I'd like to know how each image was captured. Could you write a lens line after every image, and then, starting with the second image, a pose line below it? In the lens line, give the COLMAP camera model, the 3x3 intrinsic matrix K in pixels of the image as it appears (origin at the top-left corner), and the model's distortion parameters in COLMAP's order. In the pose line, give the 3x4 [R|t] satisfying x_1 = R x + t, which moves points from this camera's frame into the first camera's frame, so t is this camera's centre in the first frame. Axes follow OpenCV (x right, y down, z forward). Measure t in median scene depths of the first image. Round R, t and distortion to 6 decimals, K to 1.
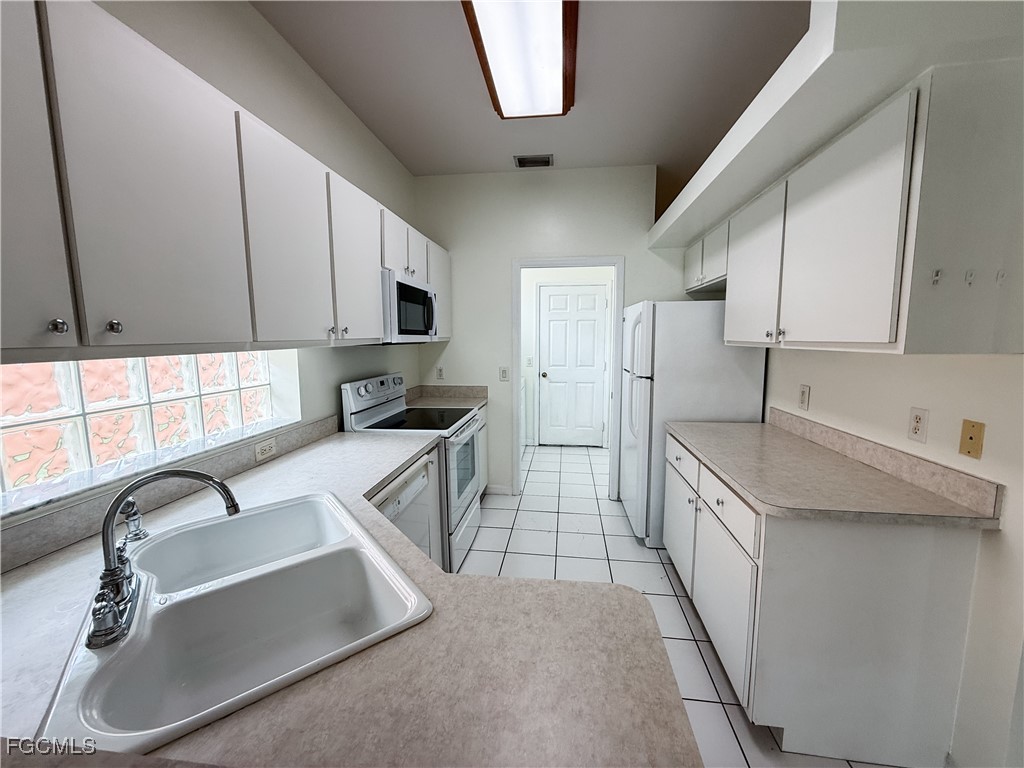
lens RADIAL K [[416.2, 0, 511.5], [0, 416.2, 384.4], [0, 0, 1]] dist [-0.000064, -0.000119]
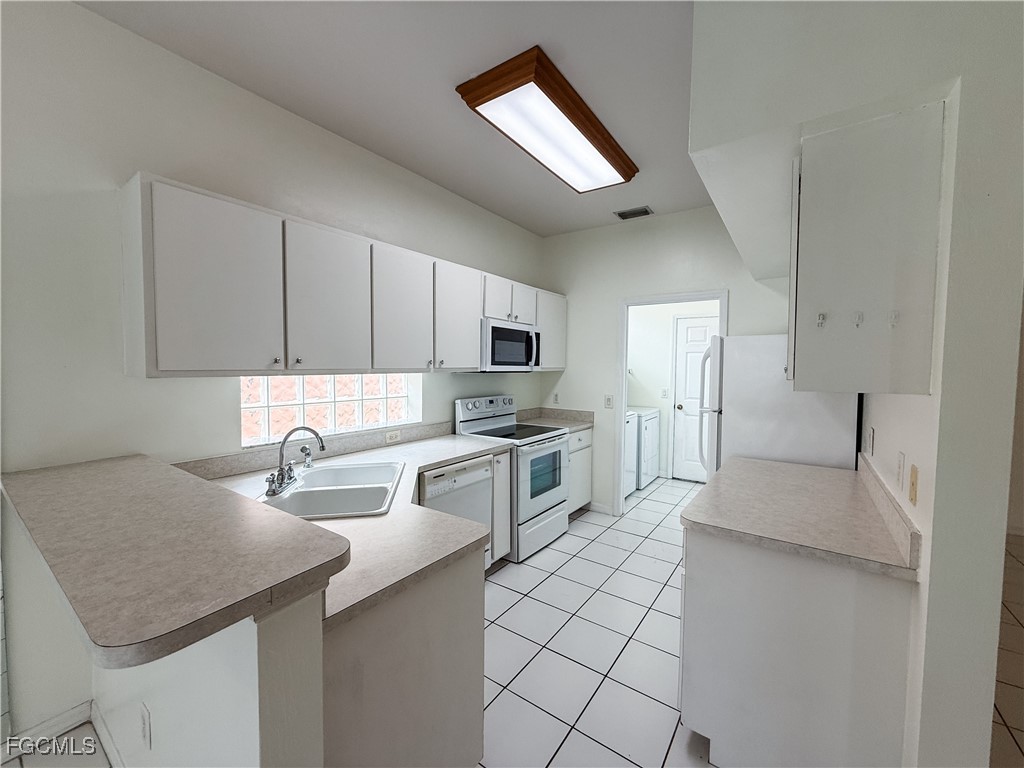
lens RADIAL K [[414.5, 0, 502.8], [0, 414.5, 383.8], [0, 0, 1]] dist [0.000233, -0.000092]
pose [[0.878762, 0.035189, -0.475961, 0.368809], [-0.068888, 0.996187, -0.053536, 0.008485], [0.472263, 0.079833, 0.877835, -0.141231]]
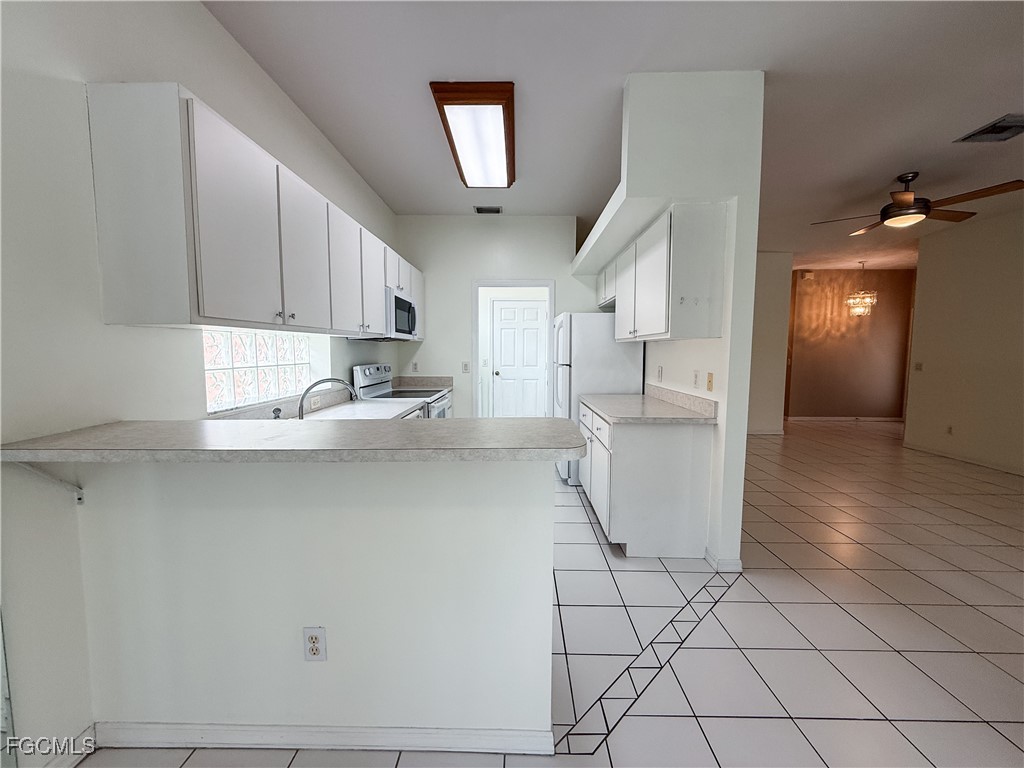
lens RADIAL K [[416.2, 0, 511.5], [0, 416.2, 384.4], [0, 0, 1]] dist [-0.000064, -0.000119]
pose [[0.993977, -0.002034, 0.109573, -0.026784], [0.005552, 0.999478, -0.031815, 0.101800], [-0.109451, 0.032232, 0.993469, -0.440138]]
